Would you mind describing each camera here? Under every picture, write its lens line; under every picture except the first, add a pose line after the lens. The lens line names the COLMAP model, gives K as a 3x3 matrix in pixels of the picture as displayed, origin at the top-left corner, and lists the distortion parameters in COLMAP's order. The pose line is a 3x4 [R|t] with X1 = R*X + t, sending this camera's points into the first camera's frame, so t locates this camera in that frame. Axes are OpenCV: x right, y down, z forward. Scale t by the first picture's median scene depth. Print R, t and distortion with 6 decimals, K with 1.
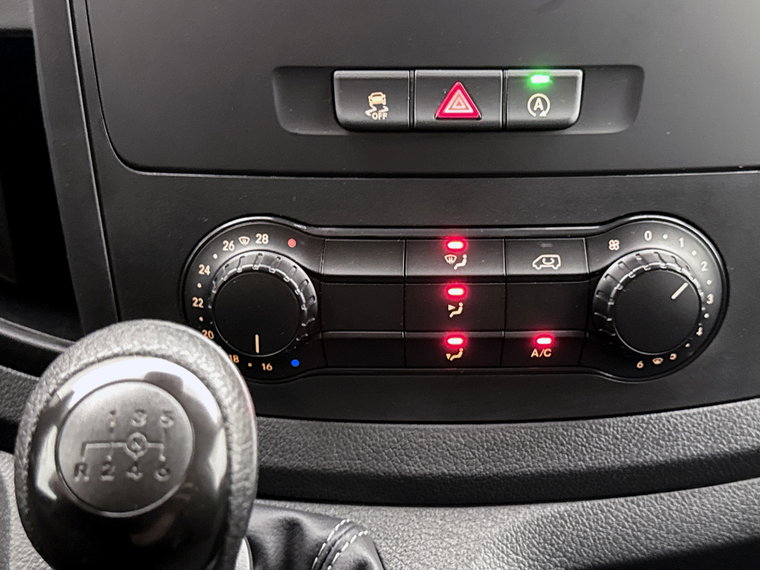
lens RADIAL K [[1077.8, 0, 401.6], [0, 1077.8, 285.4], [0, 0, 1]] dist [0.111843, -0.139389]
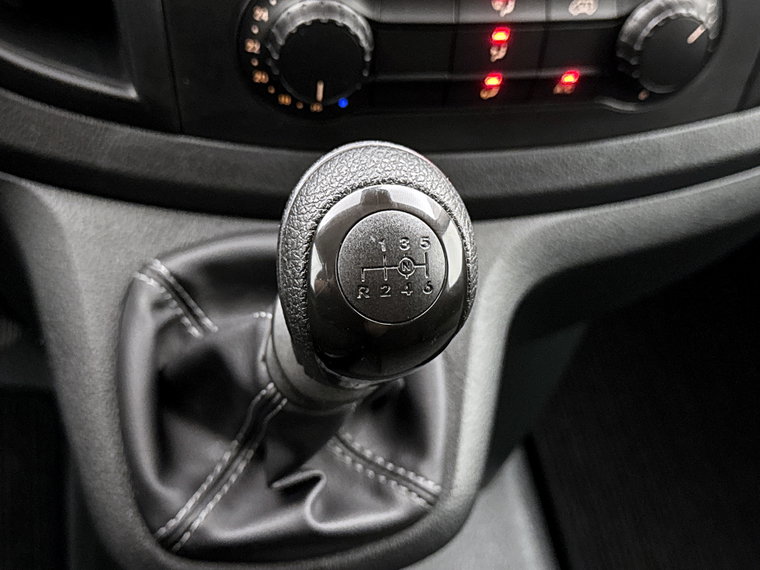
lens RADIAL K [[1077.8, 0, 401.6], [0, 1077.8, 285.4], [0, 0, 1]] dist [0.111843, -0.139389]
pose [[0.971903, -0.061375, 0.227240, -0.314462], [-0.026177, 0.931236, 0.363475, -0.157798], [-0.233922, -0.359211, 0.903465, -0.034322]]
